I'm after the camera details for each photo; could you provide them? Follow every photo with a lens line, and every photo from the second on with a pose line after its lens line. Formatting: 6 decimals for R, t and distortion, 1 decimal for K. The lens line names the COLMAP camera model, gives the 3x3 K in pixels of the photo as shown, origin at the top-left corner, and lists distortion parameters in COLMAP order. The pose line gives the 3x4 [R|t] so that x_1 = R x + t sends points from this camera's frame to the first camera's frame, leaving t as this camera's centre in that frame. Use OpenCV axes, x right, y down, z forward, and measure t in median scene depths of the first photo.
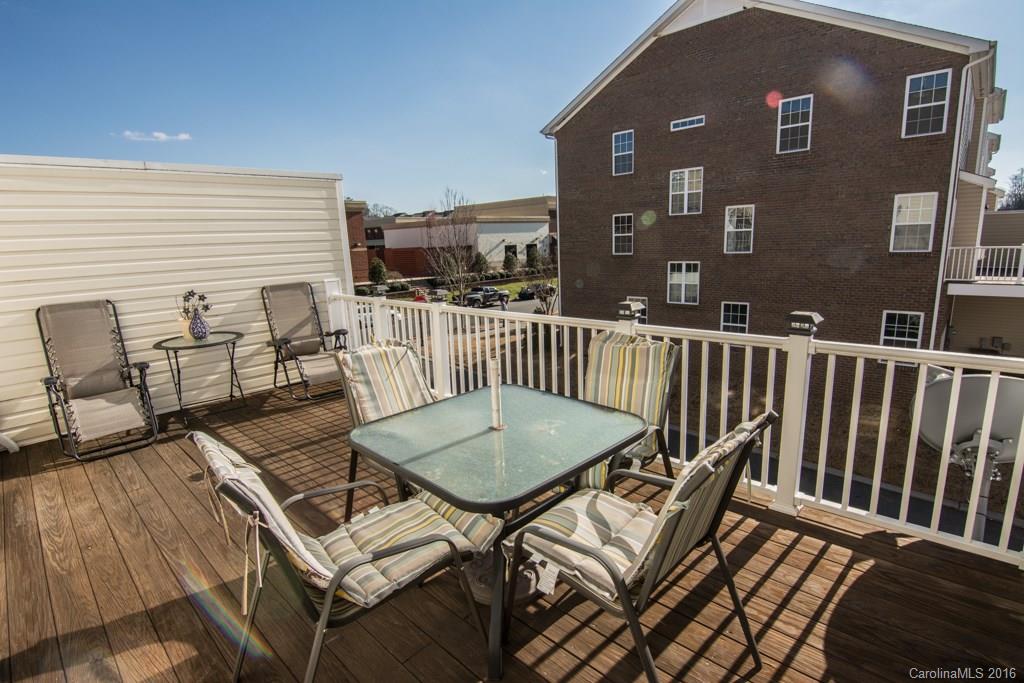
lens RADIAL K [[498.0, 0, 517.2], [0, 498.0, 343.8], [0, 0, 1]] dist [0.000525, -0.014110]
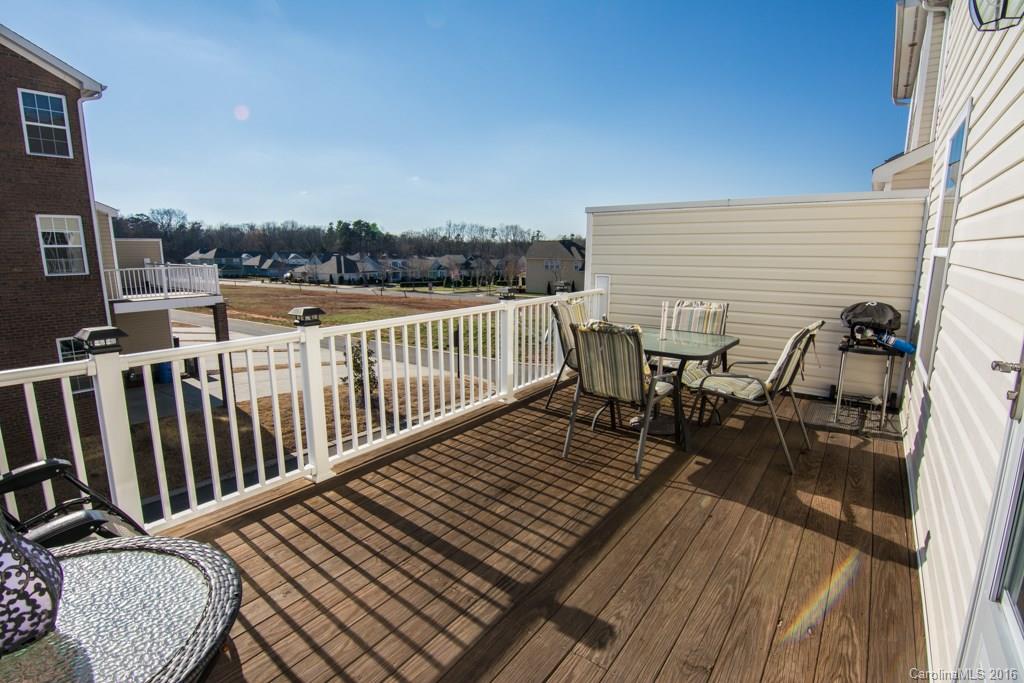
lens RADIAL K [[498.0, 0, 517.2], [0, 498.0, 343.8], [0, 0, 1]] dist [0.000525, -0.014110]
pose [[-0.178266, -0.140245, 0.973937, -0.335371], [0.215242, 0.960262, 0.177673, -0.040642], [-0.960152, 0.241305, -0.140995, 0.340842]]
